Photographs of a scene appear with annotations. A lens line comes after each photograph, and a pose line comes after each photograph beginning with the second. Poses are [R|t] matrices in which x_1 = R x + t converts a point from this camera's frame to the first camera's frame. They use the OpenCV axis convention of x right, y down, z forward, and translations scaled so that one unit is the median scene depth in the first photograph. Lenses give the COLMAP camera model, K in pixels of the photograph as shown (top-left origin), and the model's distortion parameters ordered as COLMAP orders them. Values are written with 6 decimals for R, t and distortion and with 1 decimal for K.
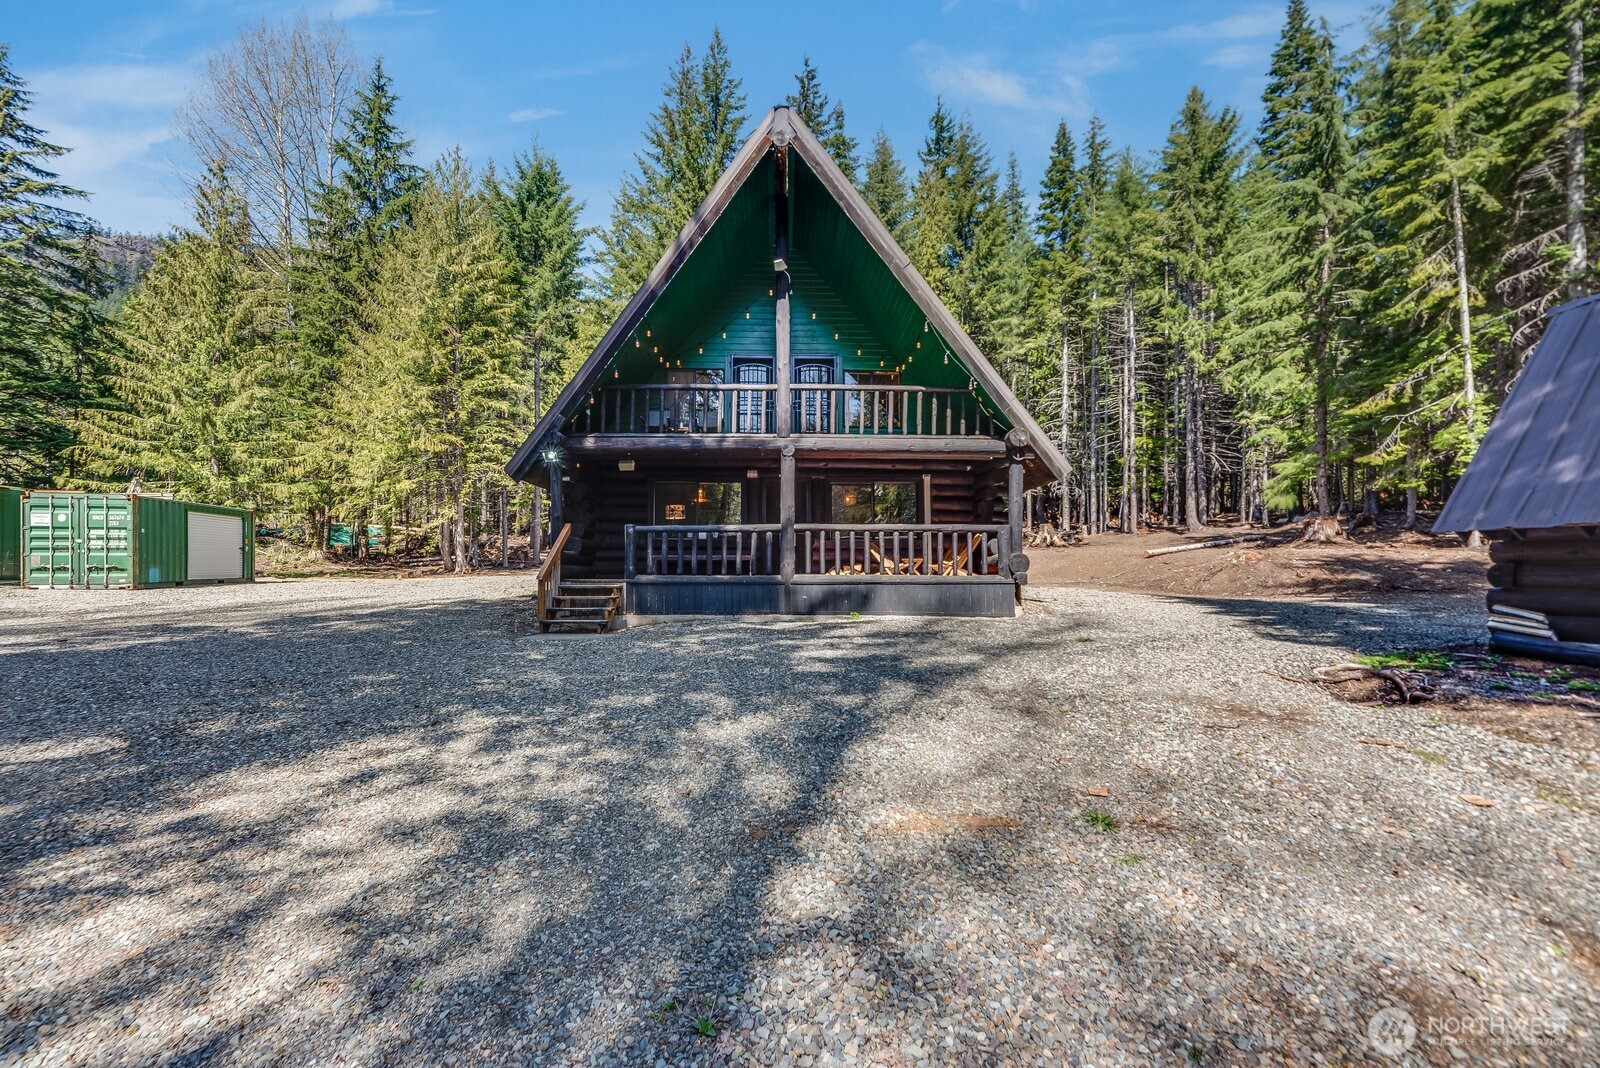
lens RADIAL K [[658.6, 0, 800.0], [0, 658.6, 568.0], [0, 0, 1]] dist [0.007411, -0.000063]
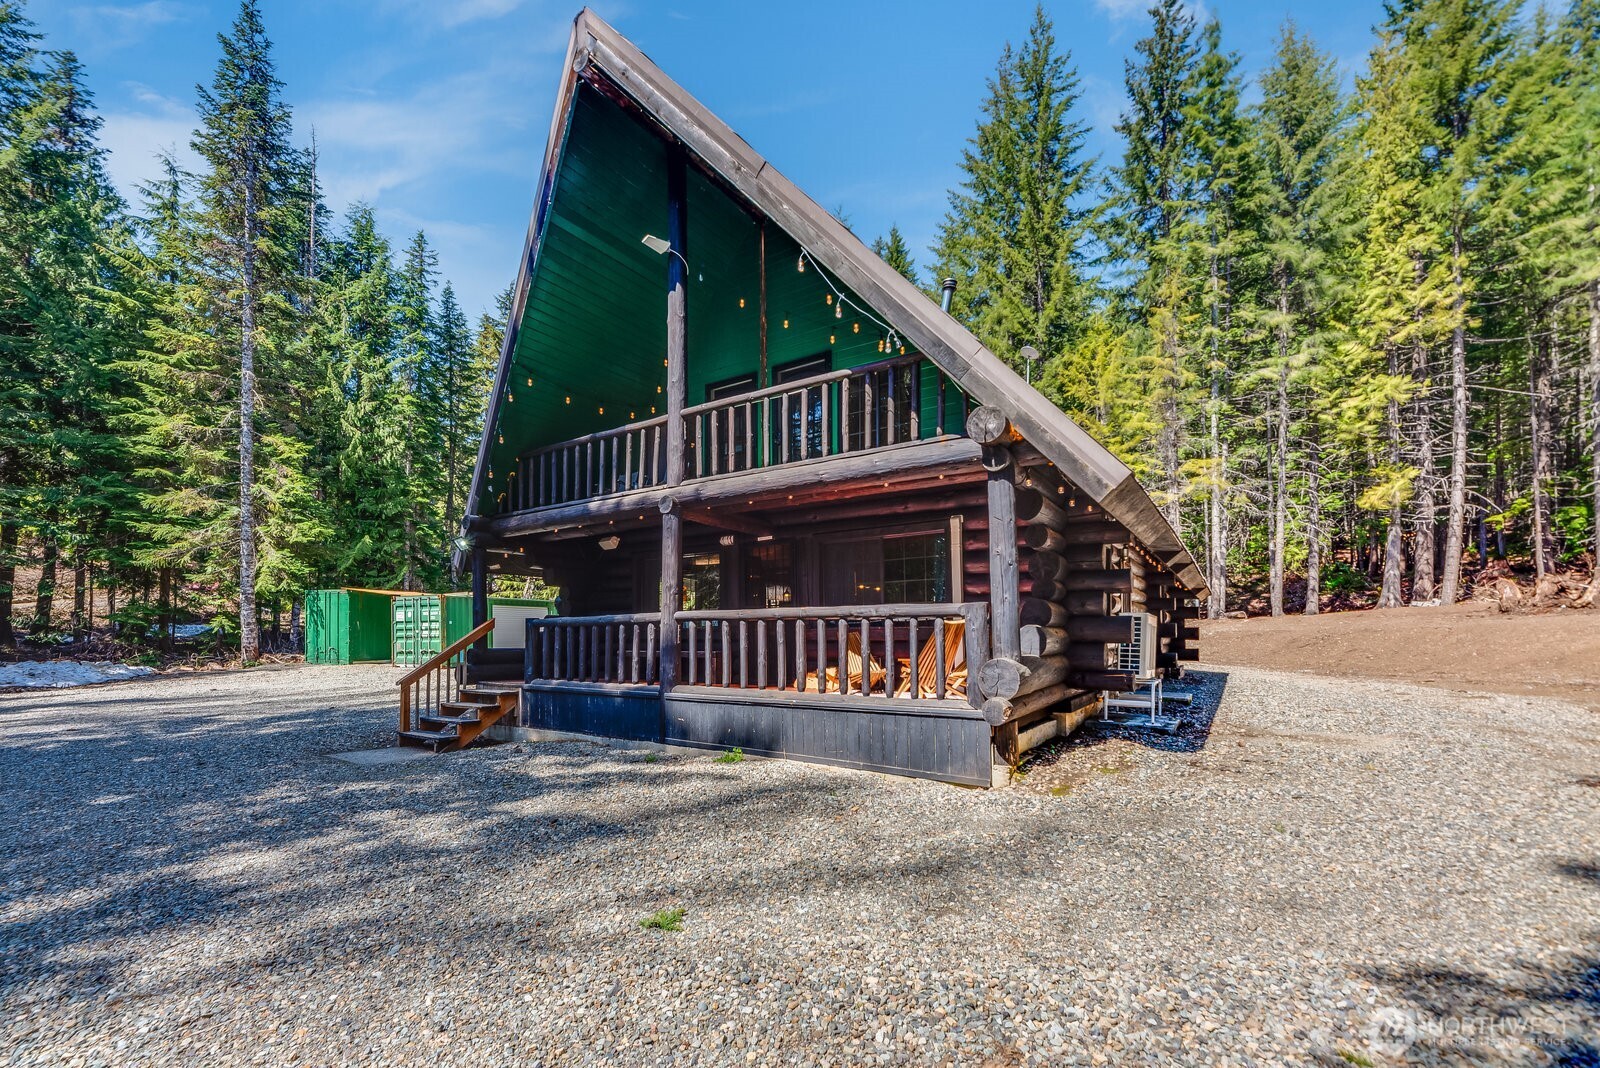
lens RADIAL K [[678.3, 0, 799.7], [0, 678.3, 629.5], [0, 0, 1]] dist [-0.002166, -0.000425]
pose [[0.812523, -0.009465, -0.582852, 0.346818], [0.004647, 0.999942, -0.009759, -0.027858], [0.582910, 0.005221, 0.812520, 0.342781]]
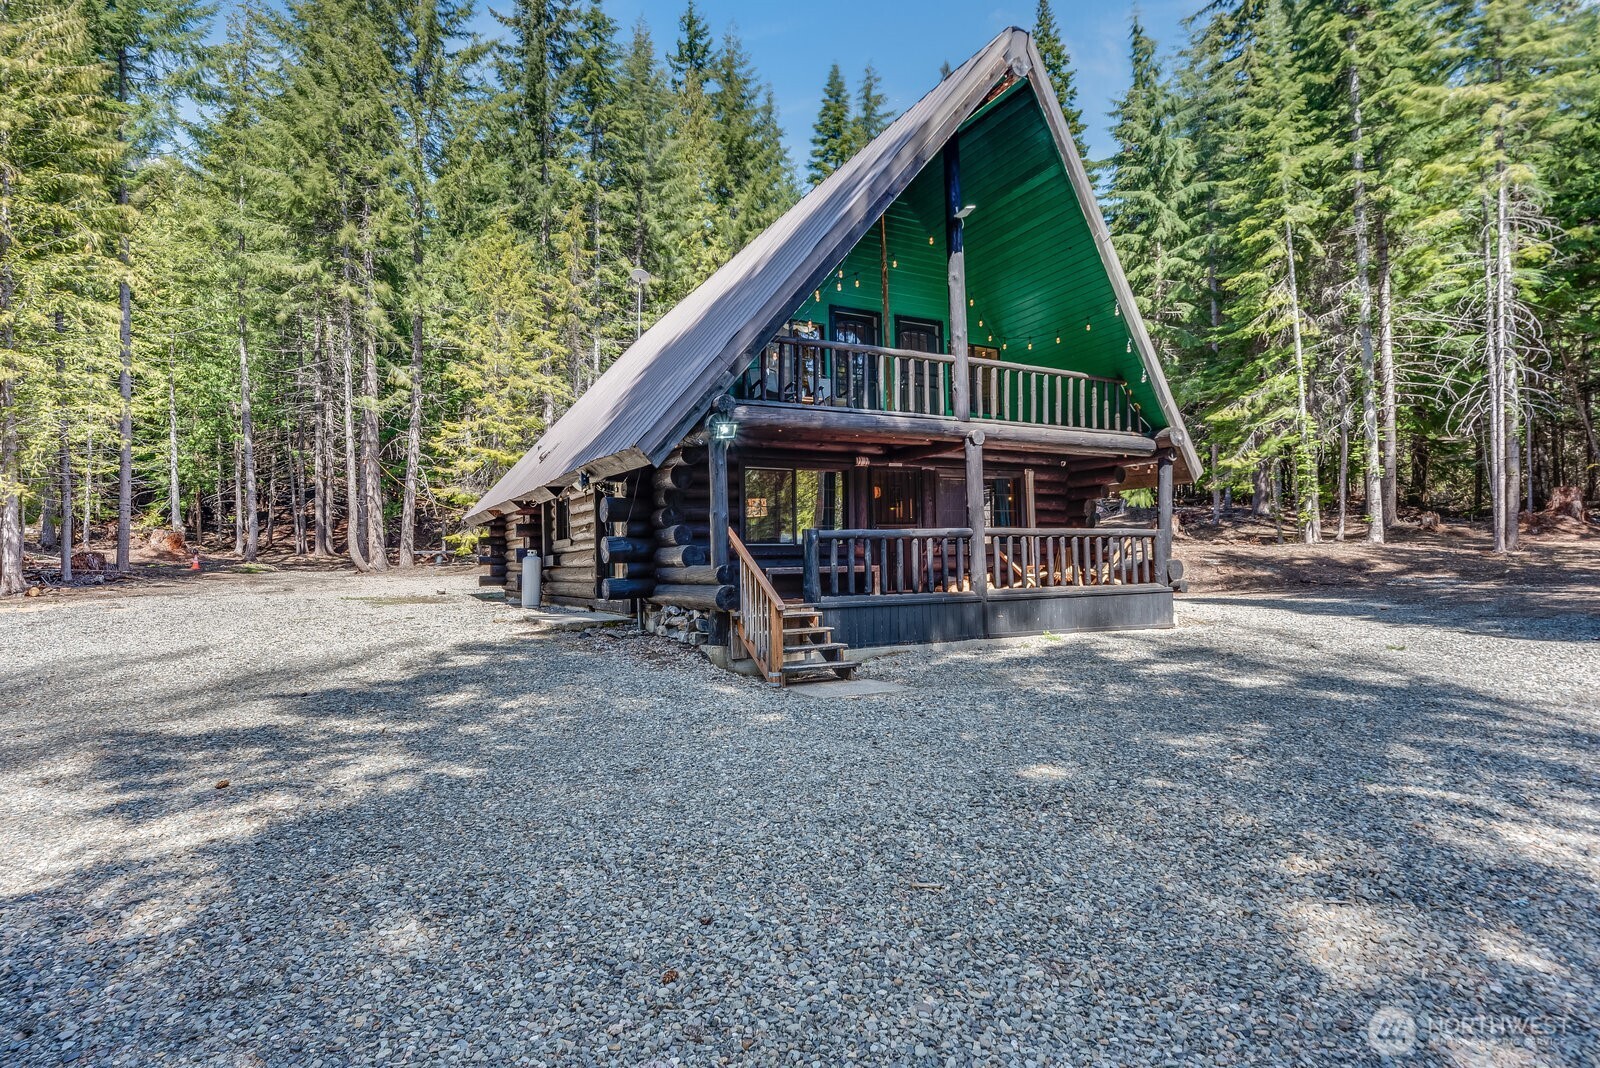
lens RADIAL K [[818.1, 0, 795.5], [0, 818.1, 549.7], [0, 0, 1]] dist [0.003065, 0.000705]
pose [[0.898727, -0.010293, 0.438388, -0.454252], [0.016790, 0.999799, -0.010948, -0.022713], [-0.438188, 0.017199, 0.898719, 0.128506]]
